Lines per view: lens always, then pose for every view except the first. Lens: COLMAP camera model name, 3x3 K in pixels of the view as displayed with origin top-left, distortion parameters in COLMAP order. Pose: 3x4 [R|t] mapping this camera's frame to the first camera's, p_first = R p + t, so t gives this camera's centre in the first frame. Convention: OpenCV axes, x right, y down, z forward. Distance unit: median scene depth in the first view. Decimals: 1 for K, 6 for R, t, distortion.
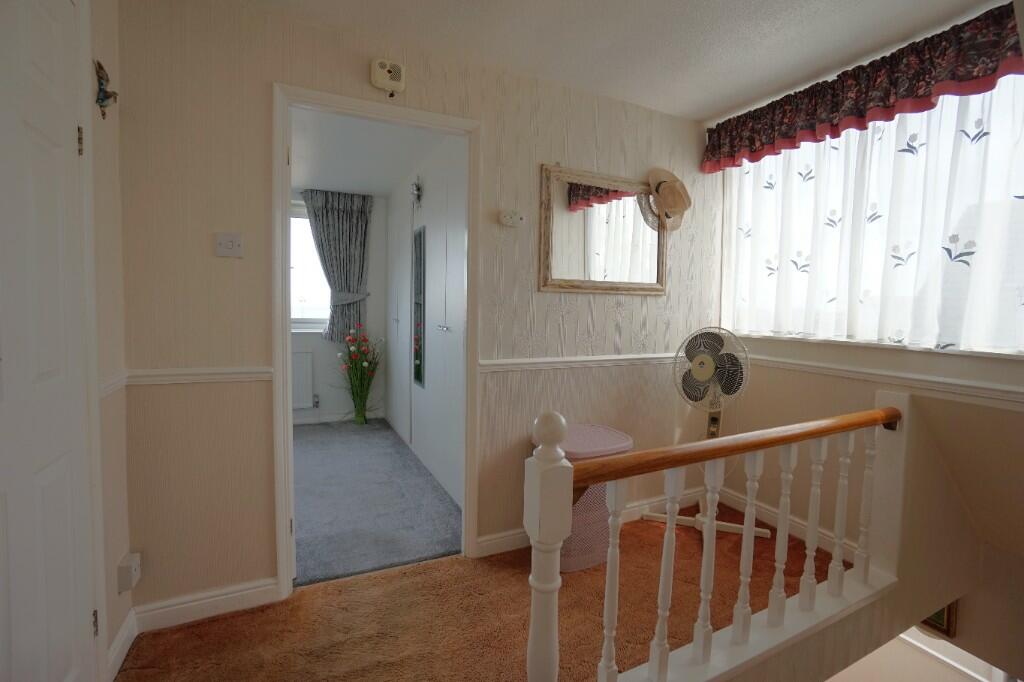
lens RADIAL K [[457.0, 0, 510.4], [0, 457.0, 340.7], [0, 0, 1]] dist [-0.040371, 0.005850]
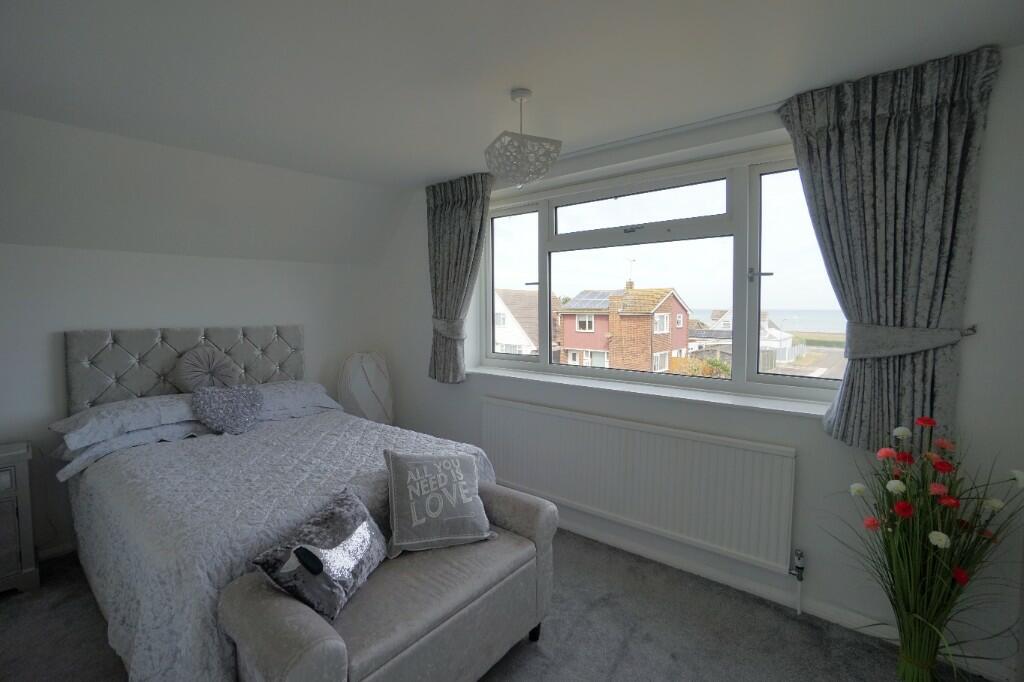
lens RADIAL K [[441.5, 0, 508.3], [0, 441.5, 332.2], [0, 0, 1]] dist [-0.016548, 0.000393]
pose [[0.409856, 0.014384, -0.912037, -0.157092], [-0.073224, 0.997168, -0.017179, -0.071210], [0.909207, 0.073824, 0.409748, 0.555106]]
